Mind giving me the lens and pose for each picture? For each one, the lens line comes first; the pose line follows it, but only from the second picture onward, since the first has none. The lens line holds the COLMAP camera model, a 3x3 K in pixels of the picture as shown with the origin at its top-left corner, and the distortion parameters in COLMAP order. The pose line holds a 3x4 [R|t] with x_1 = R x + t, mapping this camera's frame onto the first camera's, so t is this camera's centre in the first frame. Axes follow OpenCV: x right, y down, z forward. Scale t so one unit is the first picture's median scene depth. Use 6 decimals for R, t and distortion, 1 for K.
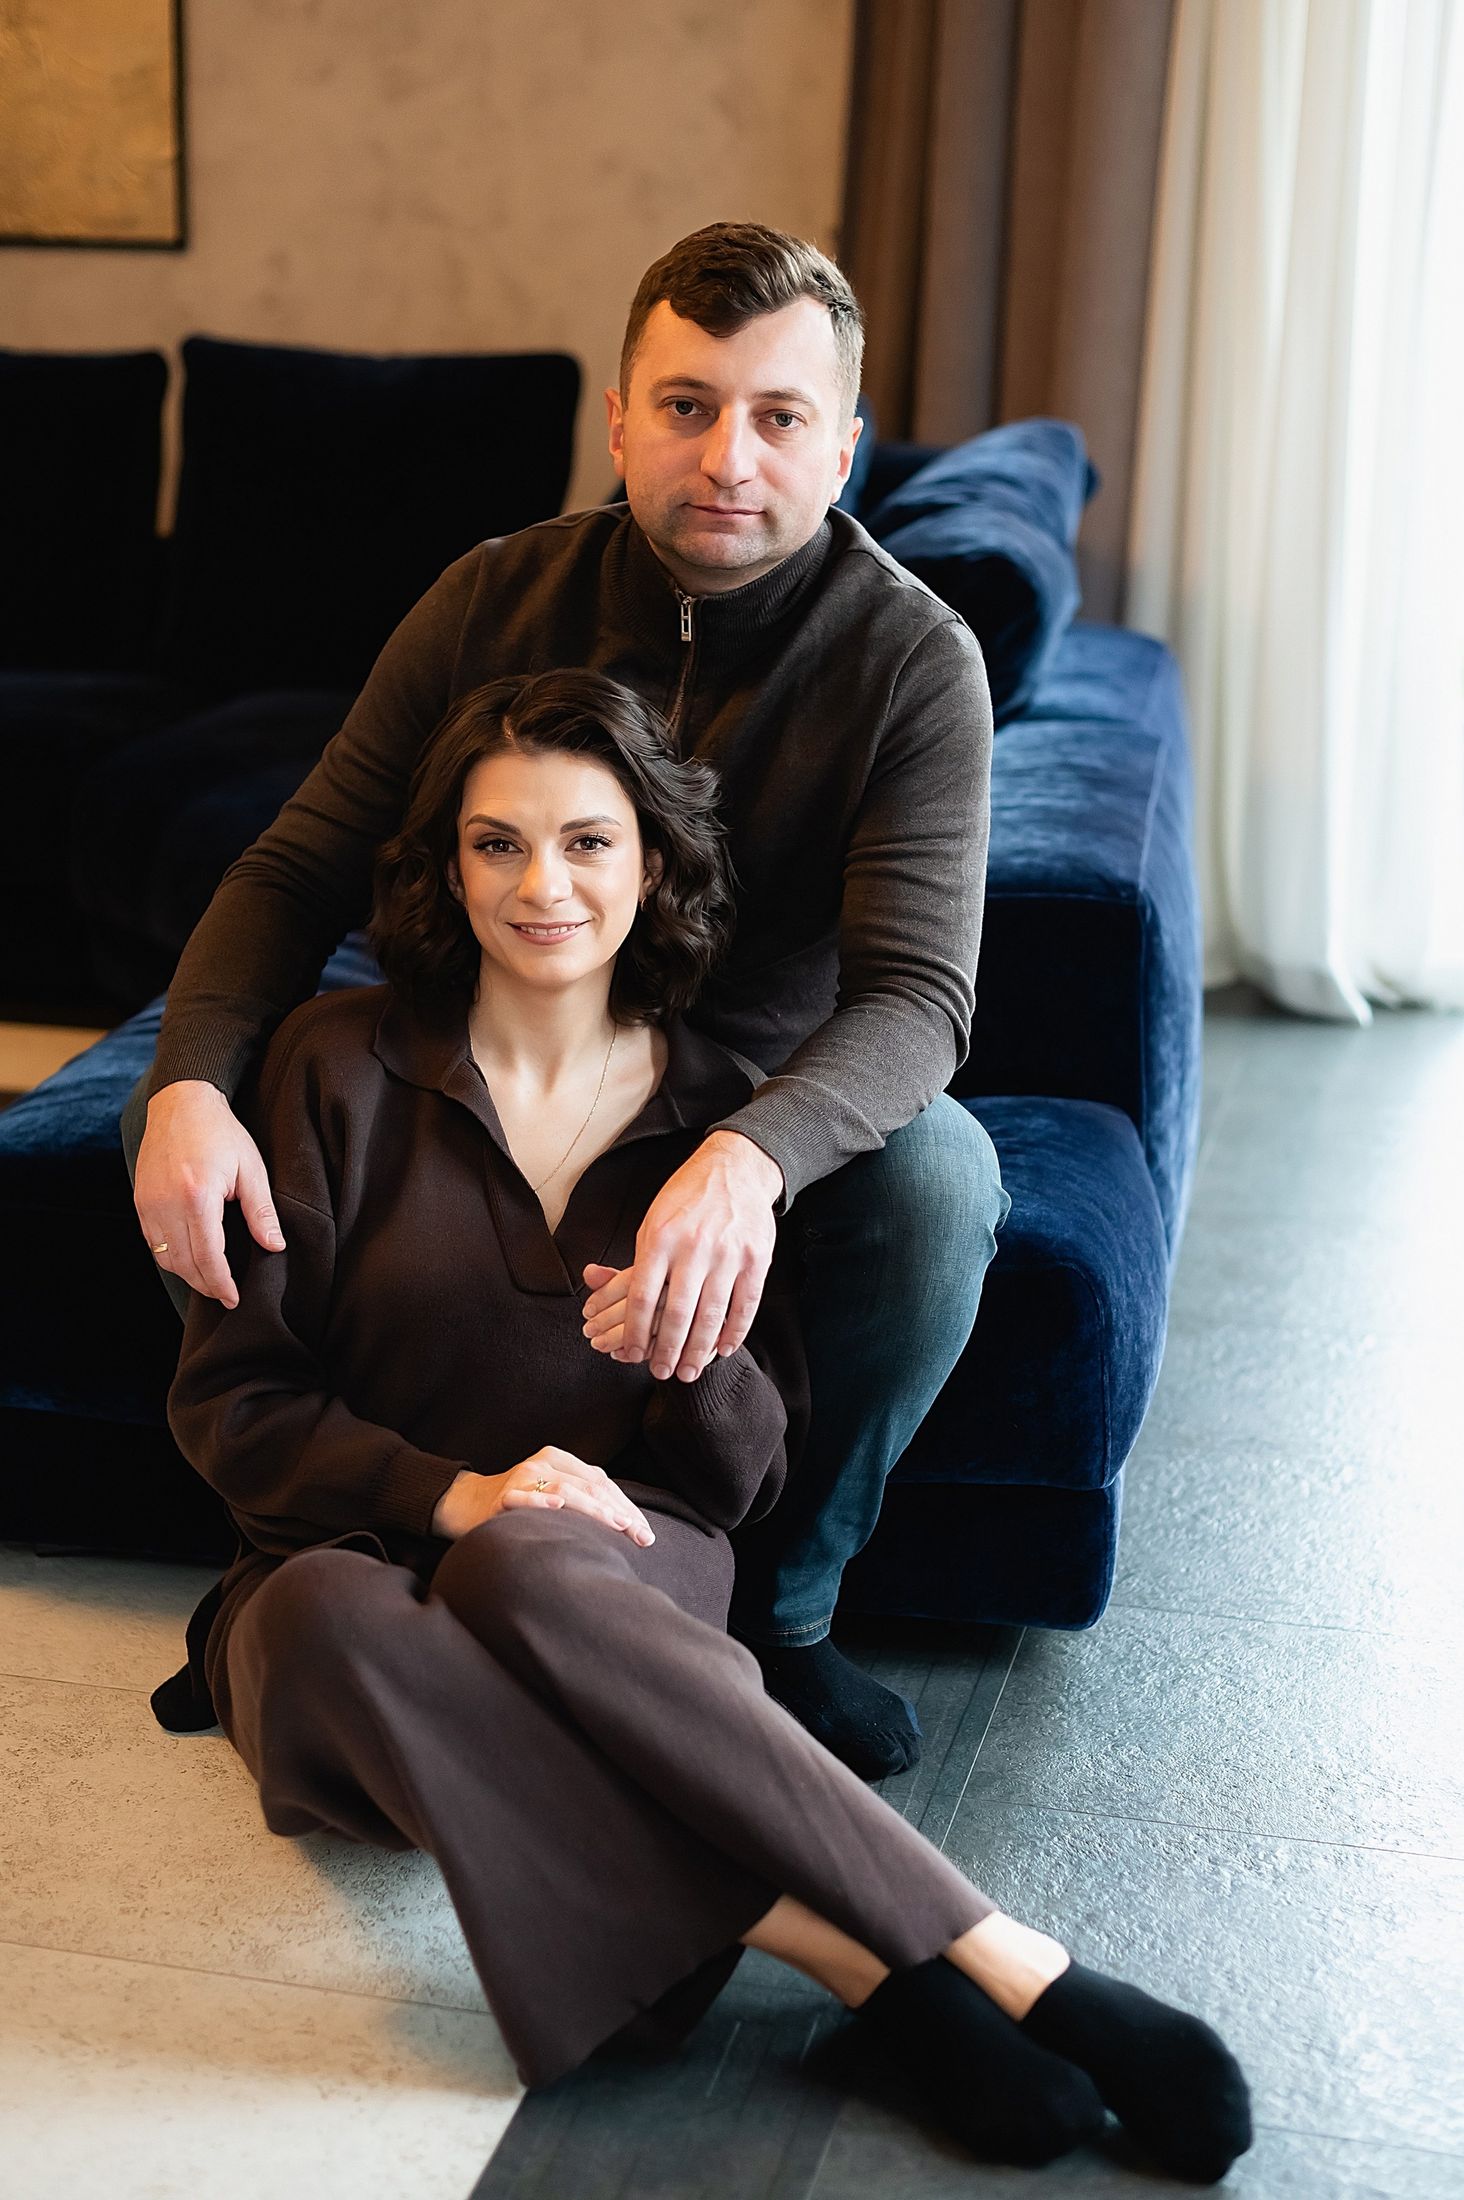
lens RADIAL K [[3225.9, 0, 732.0], [0, 3225.9, 1100.0], [0, 0, 1]] dist [-0.071959, -0.034283]
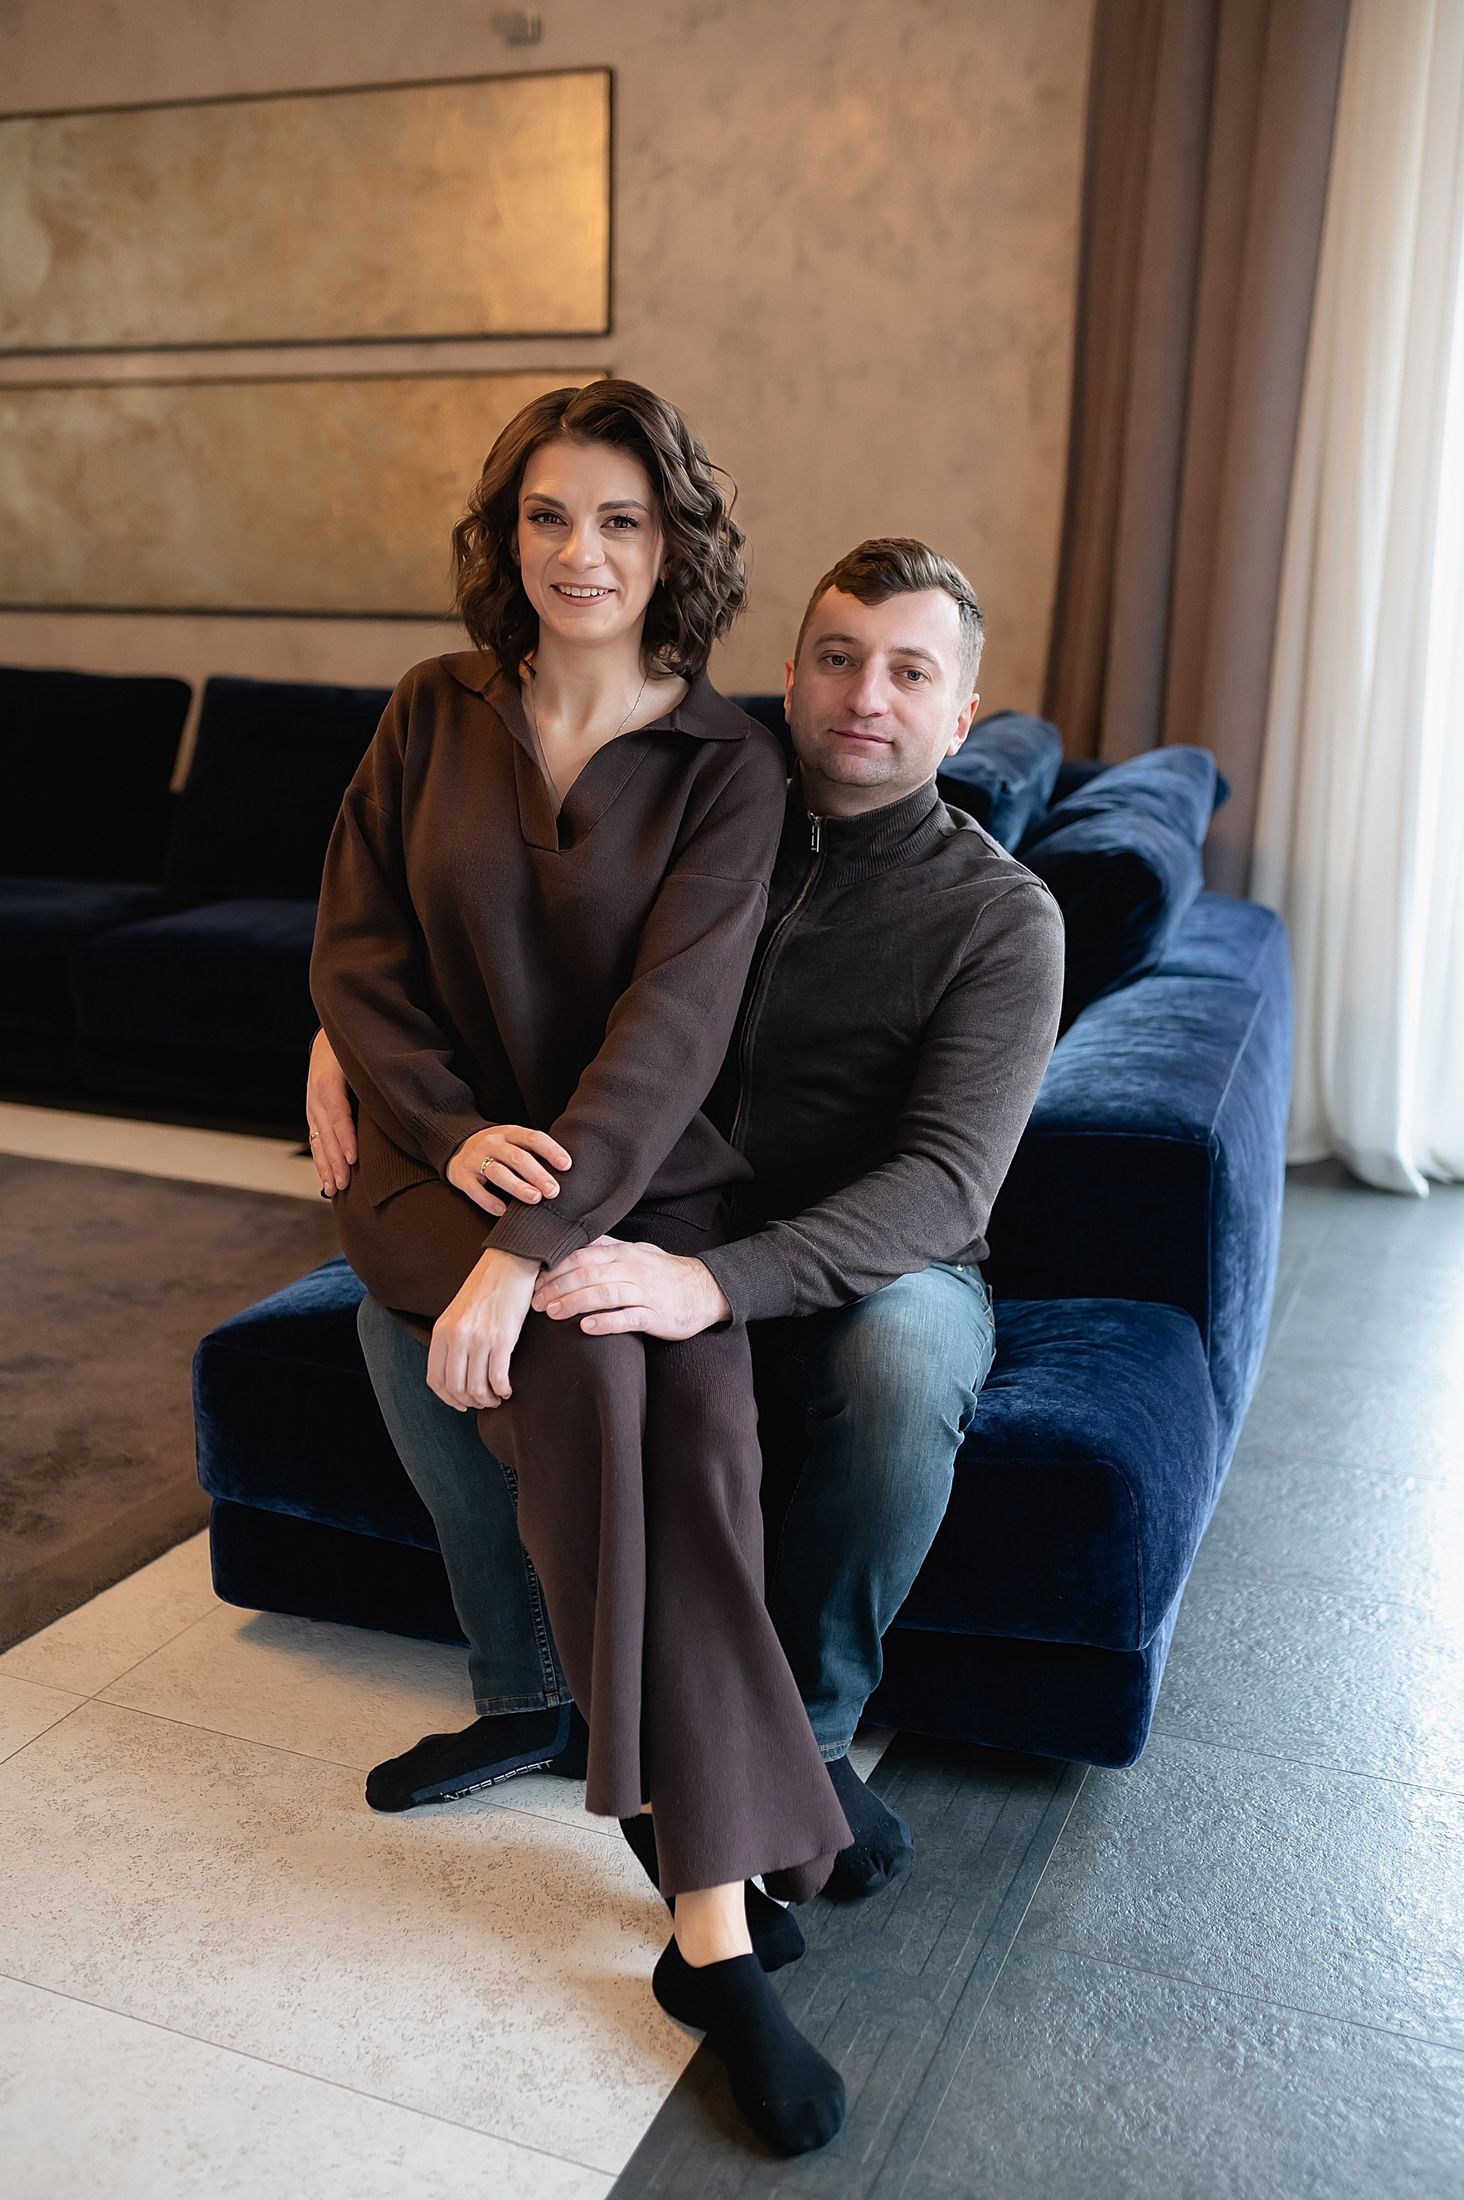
lens RADIAL K [[2301.2, 0, 732.0], [0, 2301.2, 1100.0], [0, 0, 1]] dist [-0.028590, 0.025109]
pose [[0.994416, 0.028958, -0.101480, 0.028519], [-0.034401, 0.998038, -0.052307, -0.021850], [0.099766, 0.055506, 0.993462, 0.101780]]
